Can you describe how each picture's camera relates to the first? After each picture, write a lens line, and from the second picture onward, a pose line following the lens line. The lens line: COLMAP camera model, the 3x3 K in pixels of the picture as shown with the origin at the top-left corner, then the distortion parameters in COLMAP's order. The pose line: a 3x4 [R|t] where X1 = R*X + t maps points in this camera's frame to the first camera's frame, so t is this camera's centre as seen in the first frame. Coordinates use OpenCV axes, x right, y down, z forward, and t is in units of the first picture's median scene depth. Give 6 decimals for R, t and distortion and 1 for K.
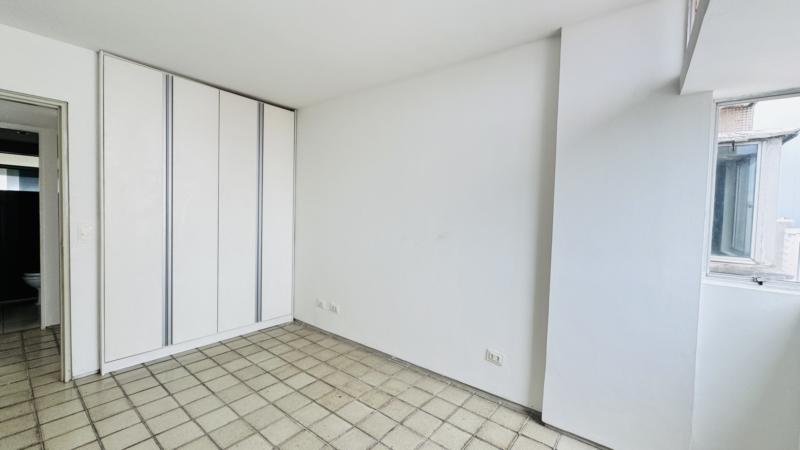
lens RADIAL K [[323.9, 0, 399.8], [0, 323.9, 224.2], [0, 0, 1]] dist [0.000175, -0.000708]
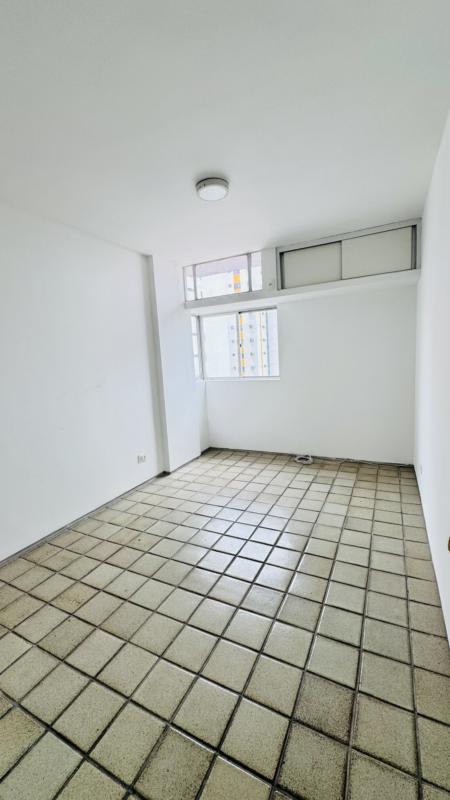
lens RADIAL K [[323.9, 0, 225.7], [0, 323.9, 398.8], [0, 0, 1]] dist [0.000175, -0.000708]
pose [[-0.192356, -0.151728, 0.969524, -1.136243], [0.081893, 0.982047, 0.169935, -0.078608], [-0.977902, 0.112086, -0.176477, 0.812369]]
